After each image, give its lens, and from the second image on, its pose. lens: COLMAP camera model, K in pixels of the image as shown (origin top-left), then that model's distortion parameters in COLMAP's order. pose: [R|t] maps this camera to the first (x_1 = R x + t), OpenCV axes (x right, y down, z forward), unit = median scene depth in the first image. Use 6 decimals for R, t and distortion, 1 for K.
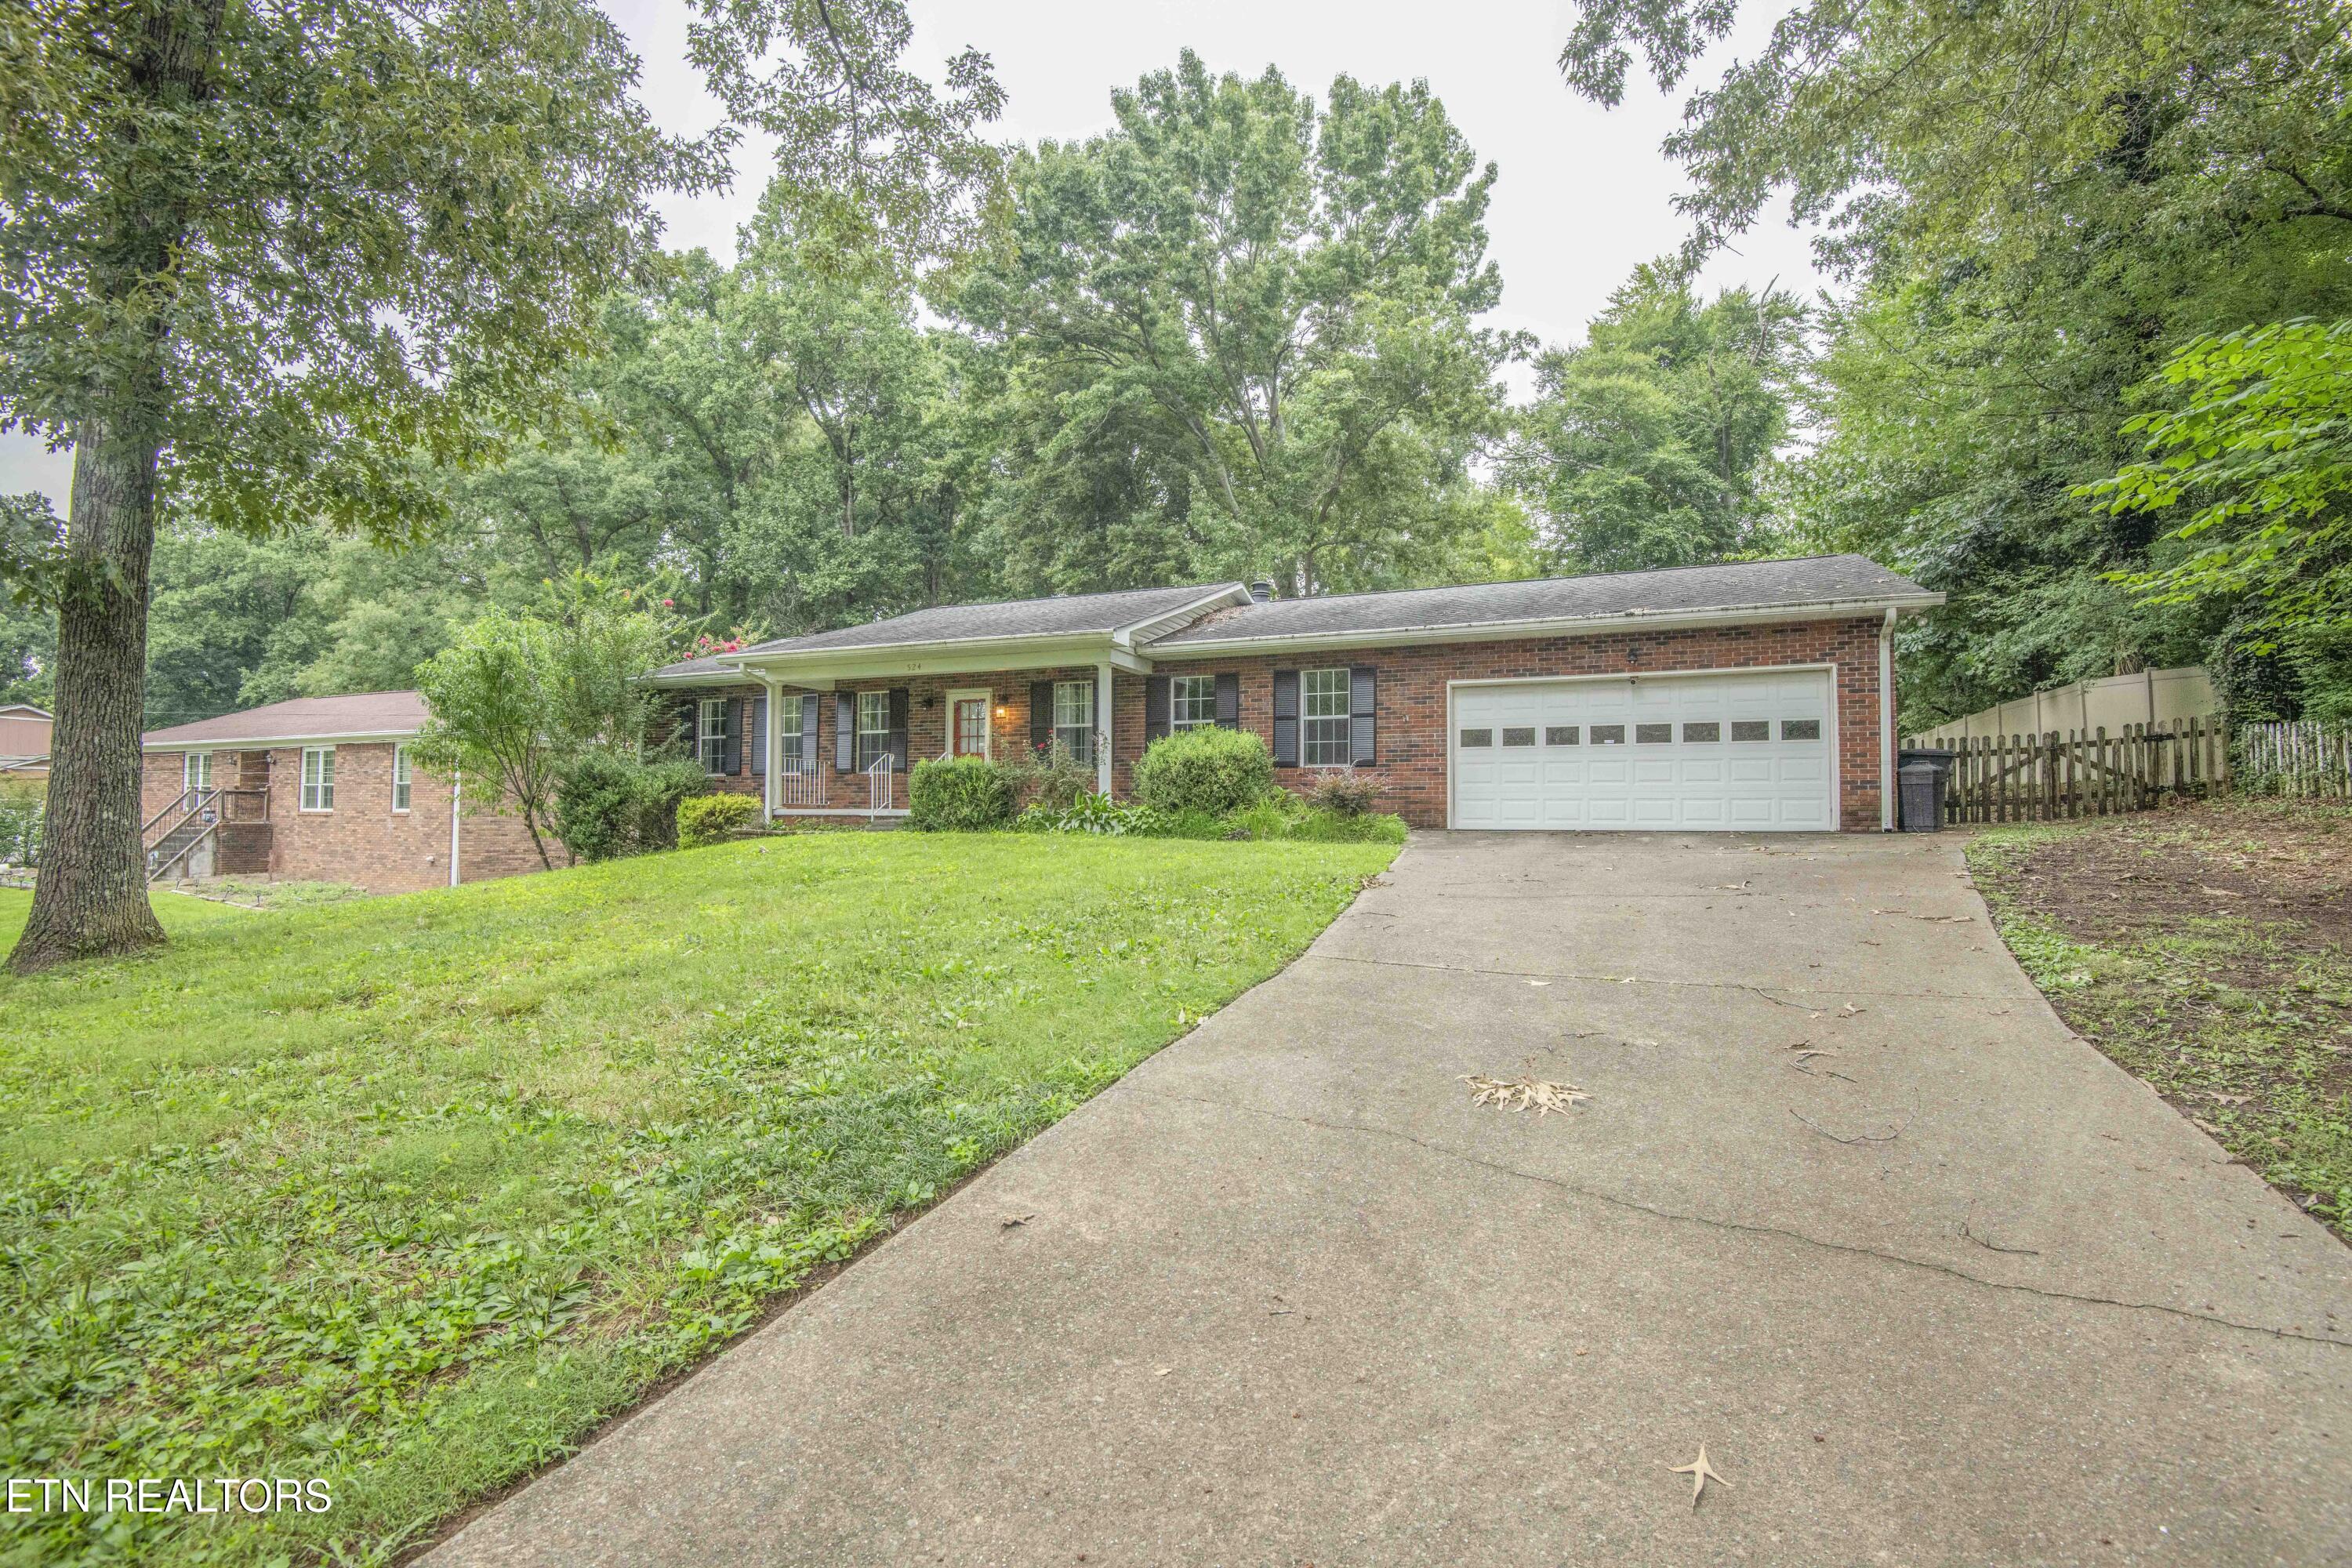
lens RADIAL K [[1082.3, 0, 1155.3], [0, 1082.3, 784.3], [0, 0, 1]] dist [-0.012285, -0.014904]
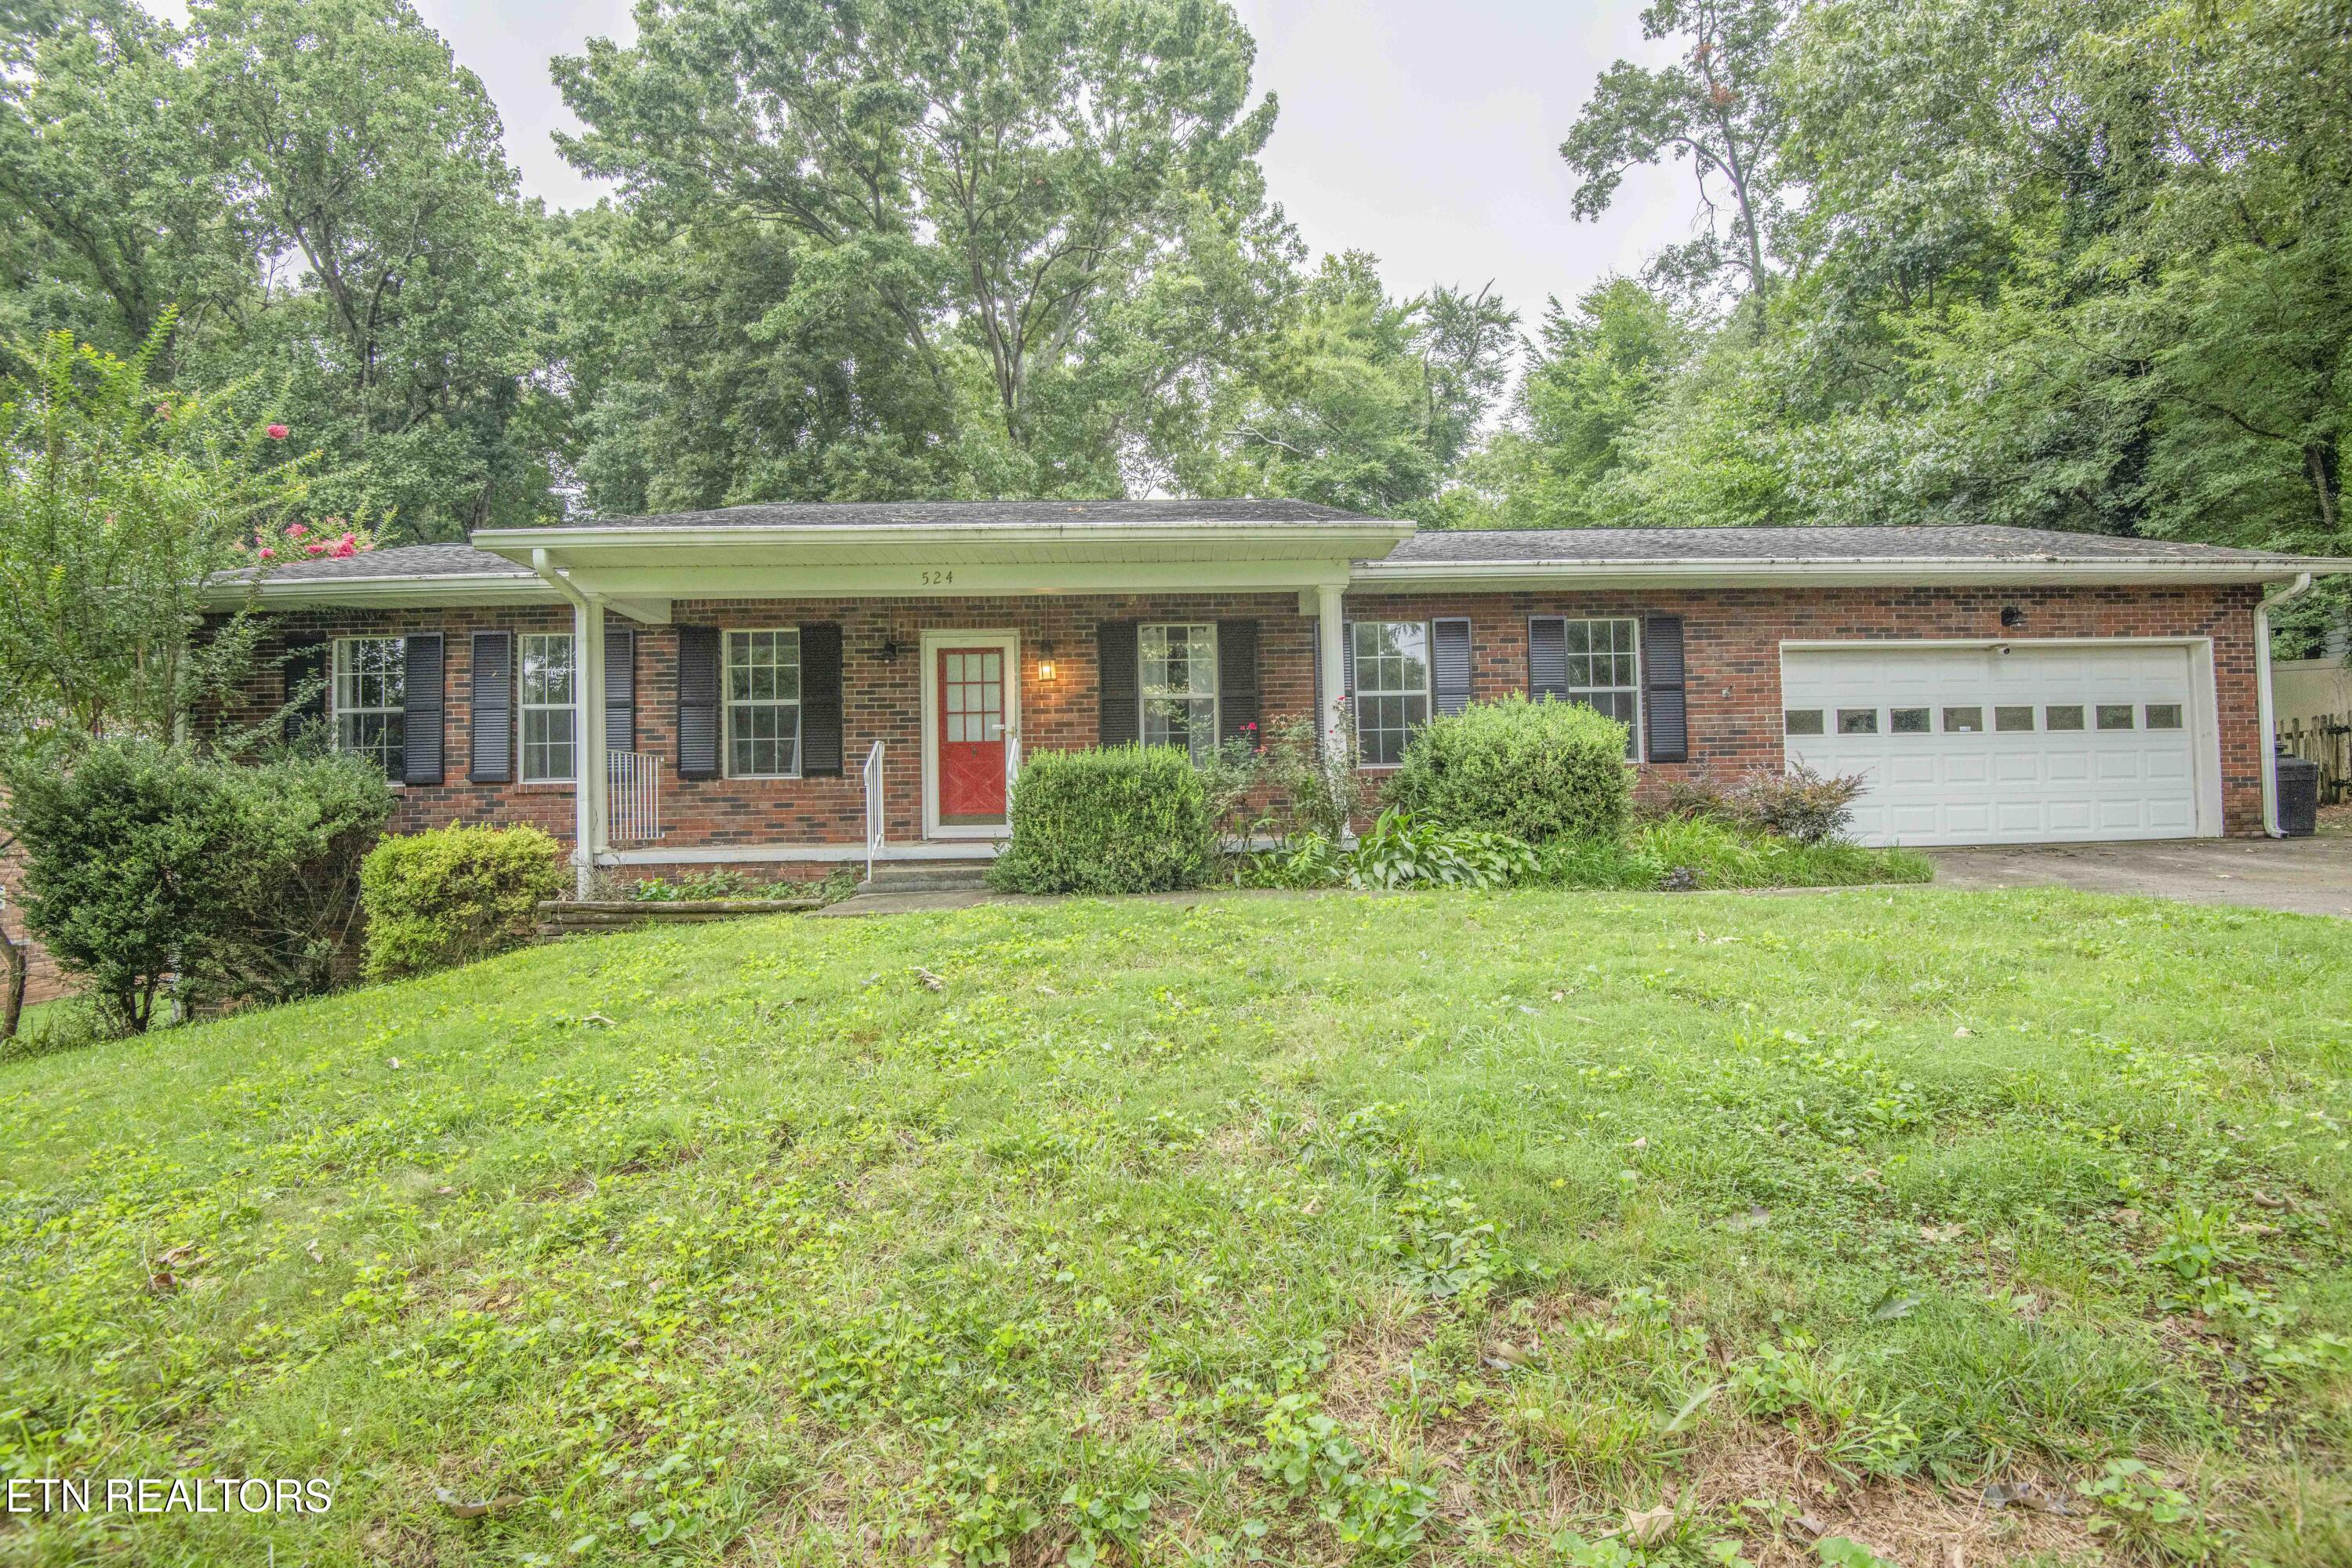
lens RADIAL K [[1112.9, 0, 1176.0], [0, 1112.9, 784.0], [0, 0, 1]] dist [-0.040463, -0.004130]
pose [[0.902303, -0.011094, 0.430959, -0.335721], [0.011436, 0.999933, 0.001797, -0.006696], [-0.430950, 0.003307, 0.902370, 0.444643]]
